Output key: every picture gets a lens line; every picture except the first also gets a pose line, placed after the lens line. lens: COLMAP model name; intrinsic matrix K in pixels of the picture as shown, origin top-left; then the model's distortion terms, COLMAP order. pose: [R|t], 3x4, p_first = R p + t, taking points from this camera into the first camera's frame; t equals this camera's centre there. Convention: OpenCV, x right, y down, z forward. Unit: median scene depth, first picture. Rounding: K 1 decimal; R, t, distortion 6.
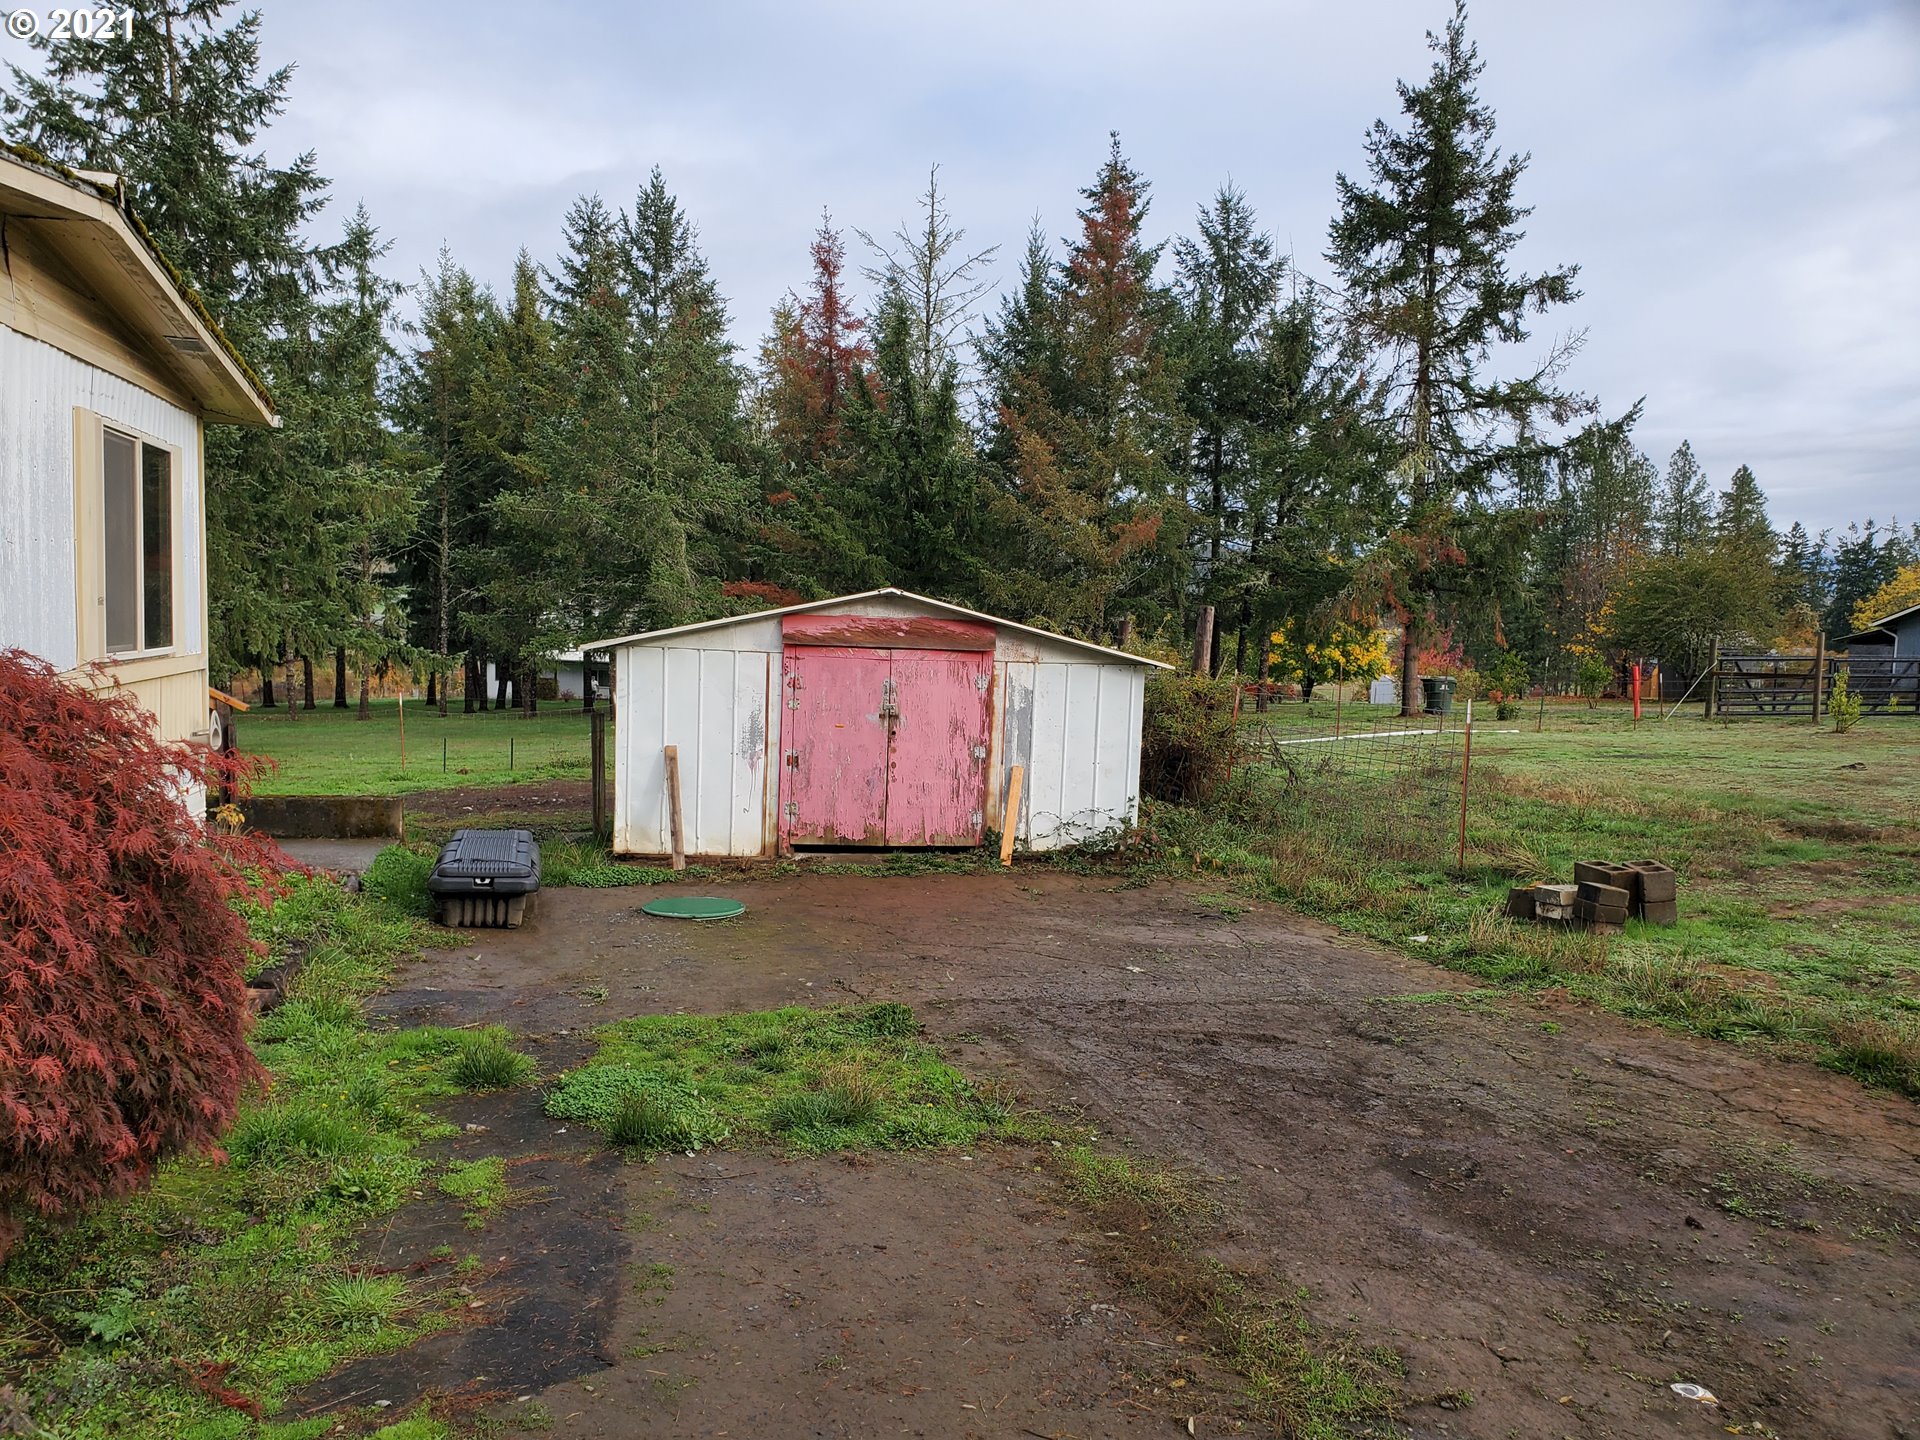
lens RADIAL K [[1484.2, 0, 960.0], [0, 1484.2, 720.0], [0, 0, 1]] dist [0.005617, 0.001856]
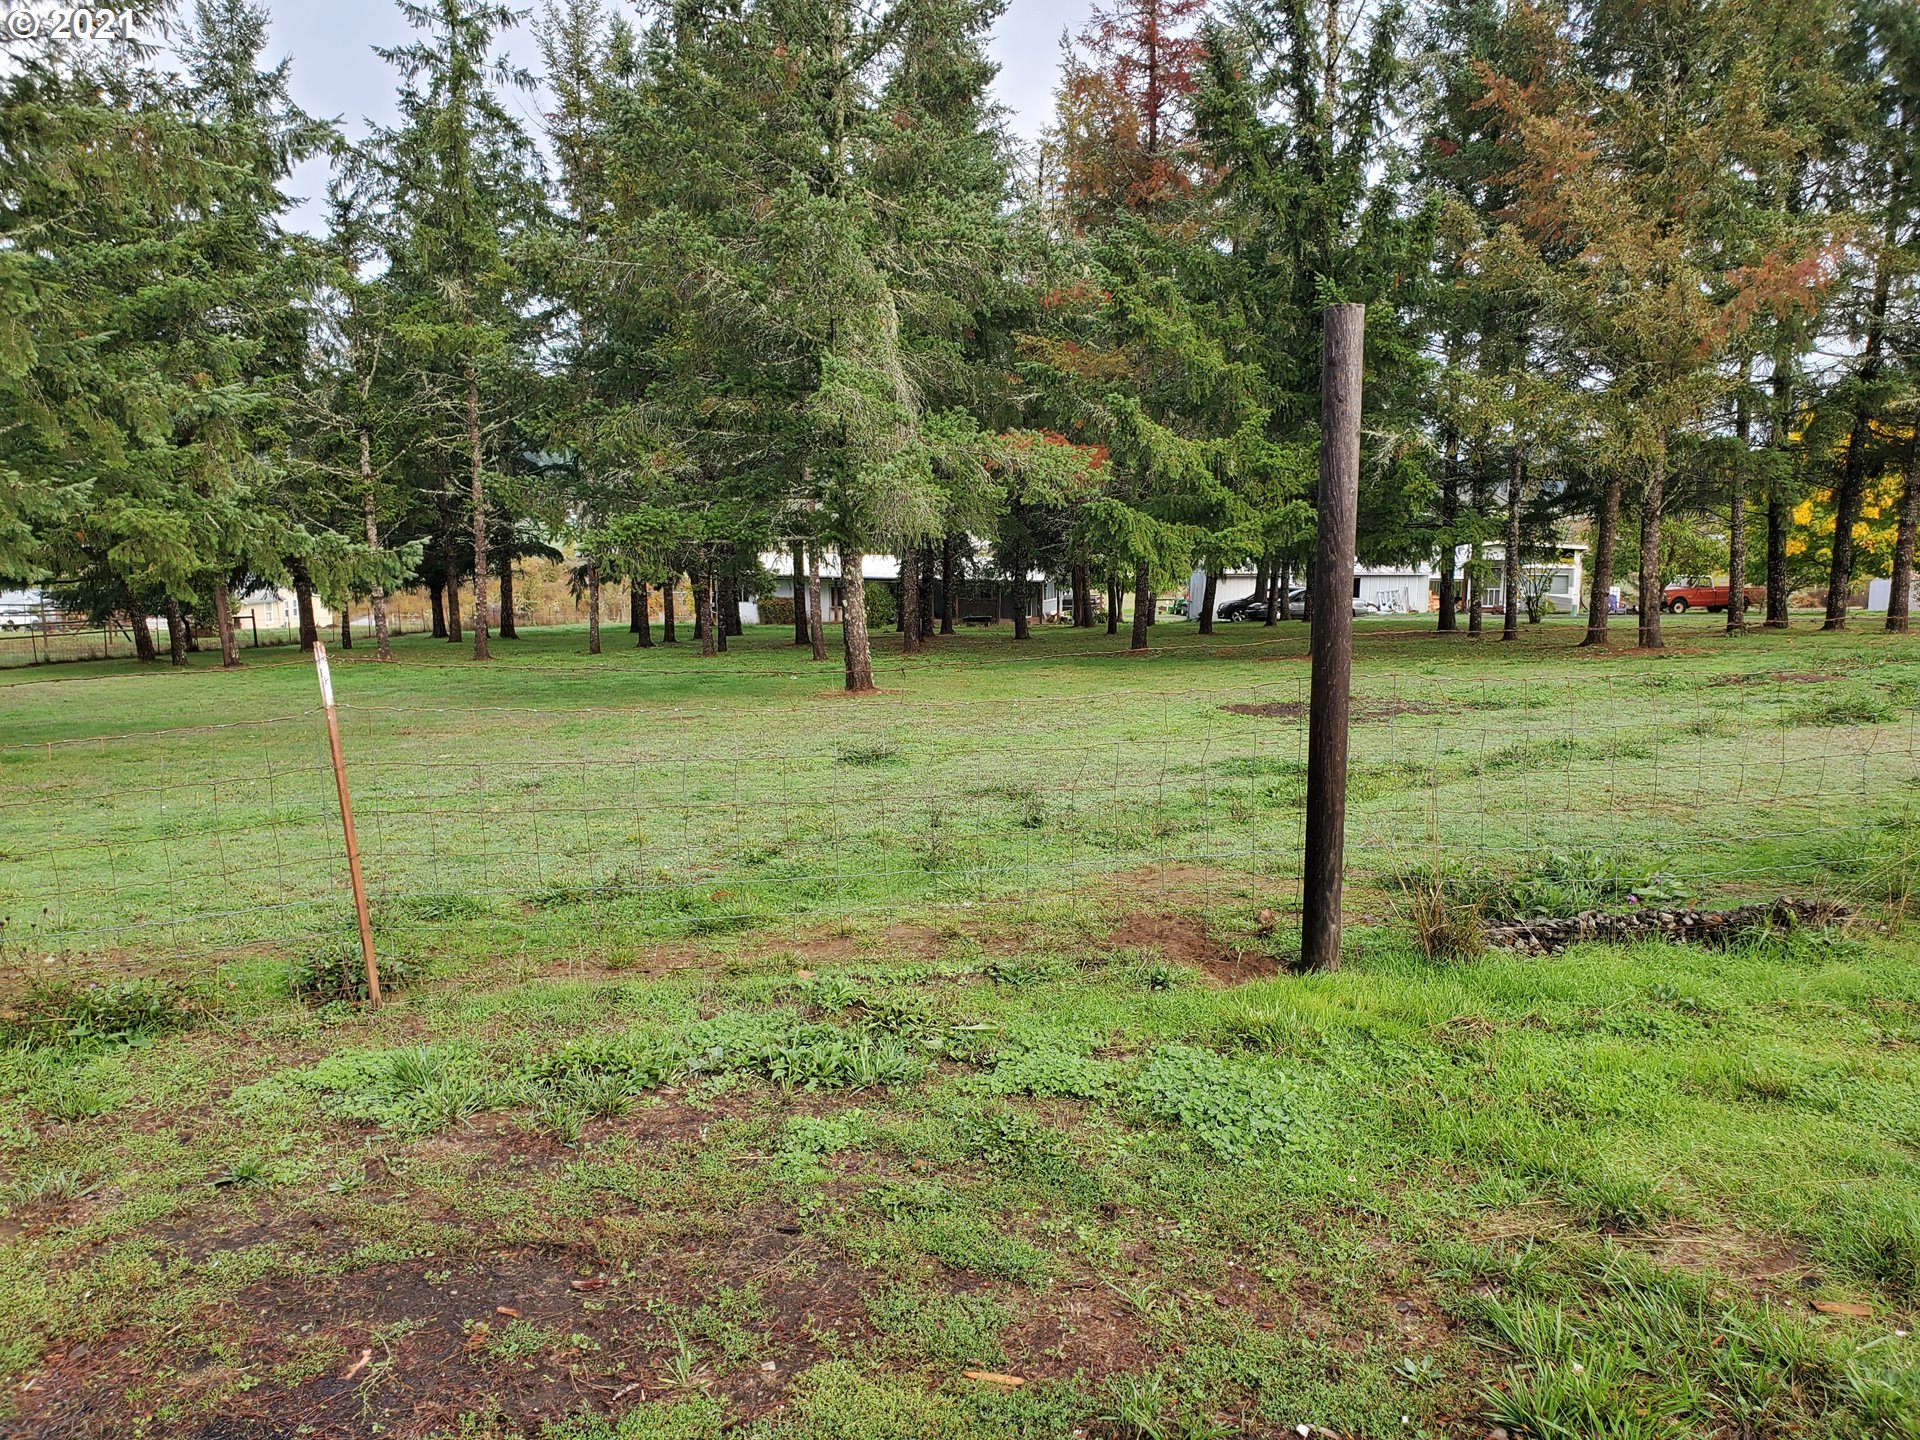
lens RADIAL K [[1484.2, 0, 960.0], [0, 1484.2, 720.0], [0, 0, 1]] dist [0.005617, 0.001856]
pose [[0.981905, -0.002376, -0.189358, -0.014433], [0.012941, 0.998426, 0.054580, -0.001839], [0.188931, -0.056043, 0.980390, 0.108056]]
